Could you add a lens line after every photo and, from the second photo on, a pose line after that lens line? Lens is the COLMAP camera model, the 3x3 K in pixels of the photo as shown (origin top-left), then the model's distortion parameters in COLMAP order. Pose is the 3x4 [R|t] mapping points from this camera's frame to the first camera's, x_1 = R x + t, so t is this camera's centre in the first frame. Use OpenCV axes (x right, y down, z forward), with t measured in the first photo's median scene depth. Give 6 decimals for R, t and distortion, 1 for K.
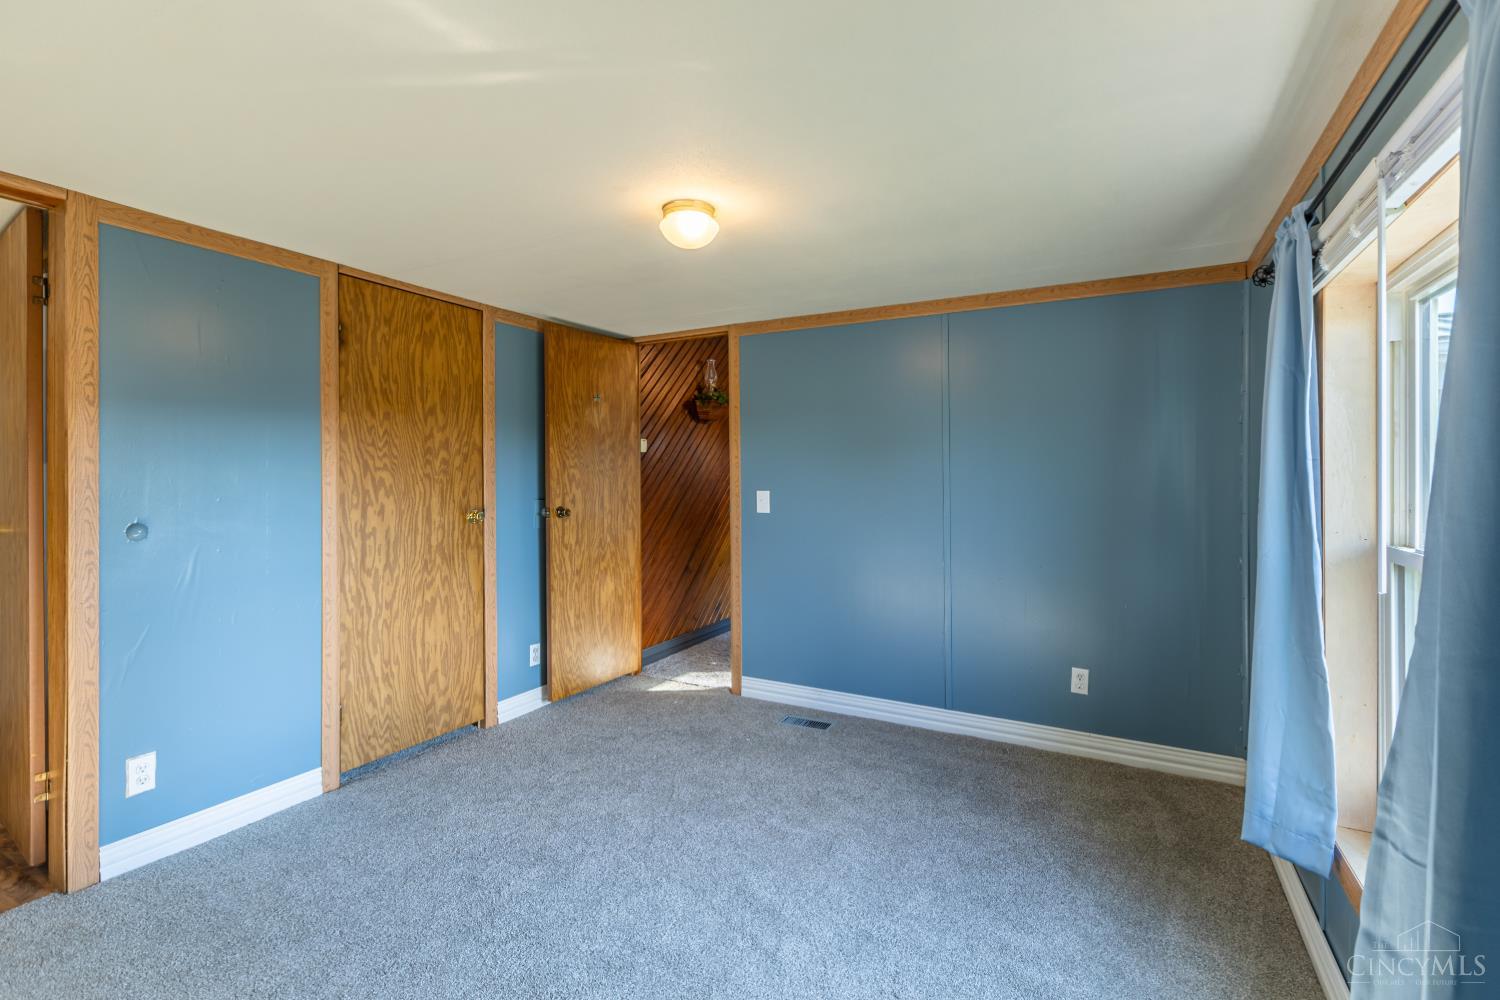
lens RADIAL K [[676.1, 0, 736.9], [0, 676.1, 481.0], [0, 0, 1]] dist [0.001293, 0.000189]
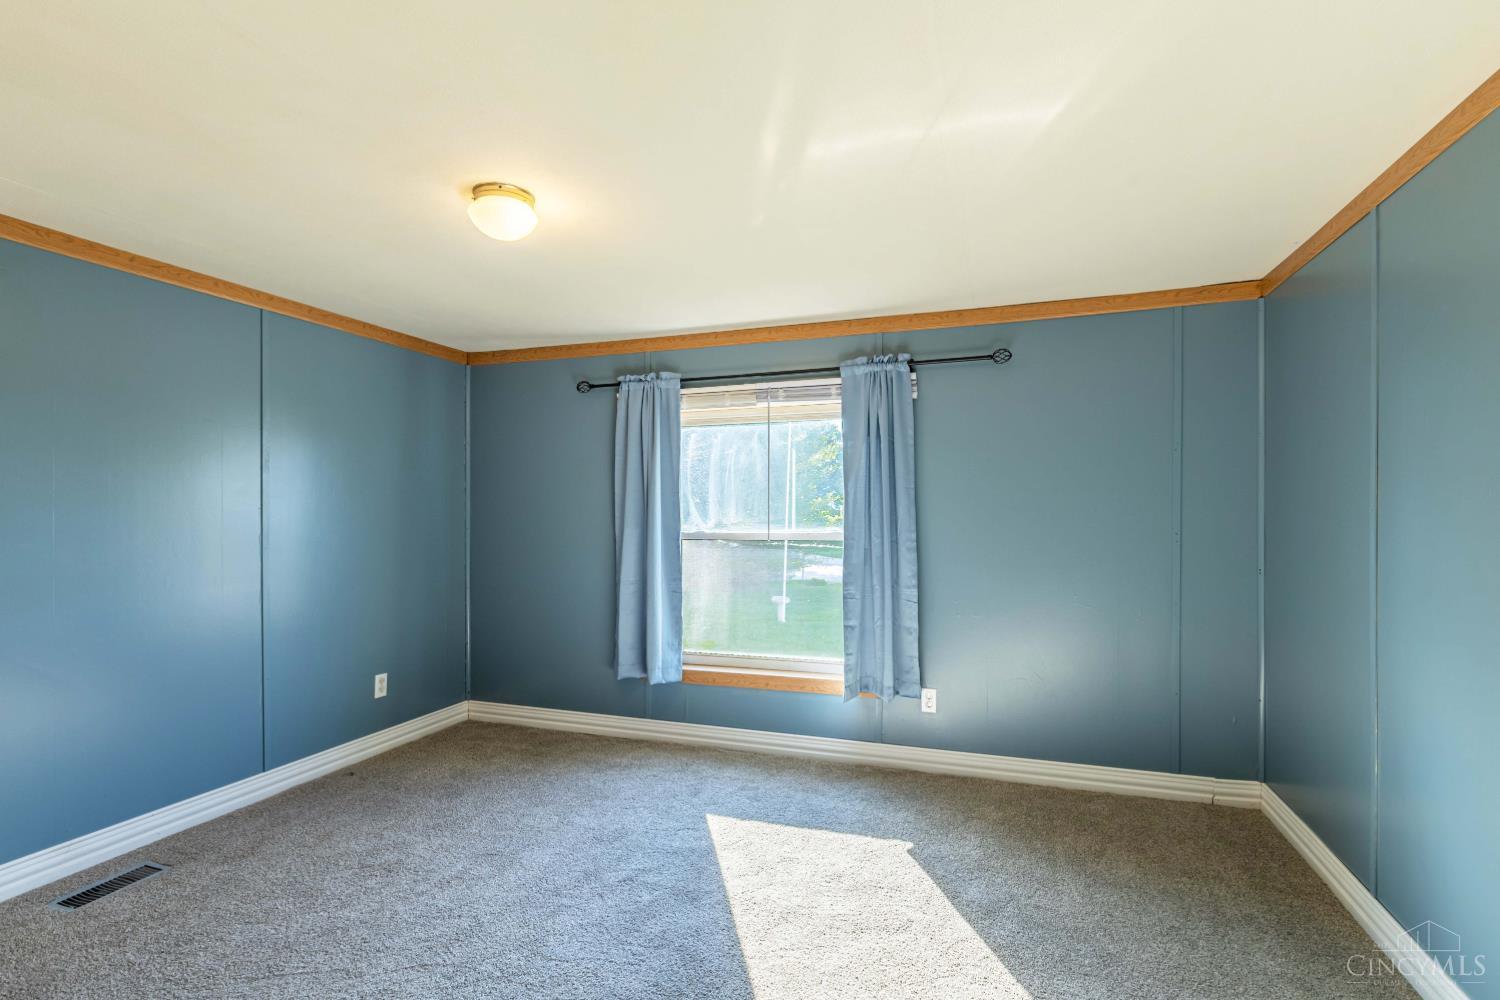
lens RADIAL K [[729.7, 0, 756.1], [0, 729.7, 512.4], [0, 0, 1]] dist [0.000080, -0.000012]
pose [[-0.184134, -0.003104, 0.982896, -0.781862], [0.009599, 0.999942, 0.004957, 0.011688], [-0.982854, 0.010347, -0.184094, 0.609529]]
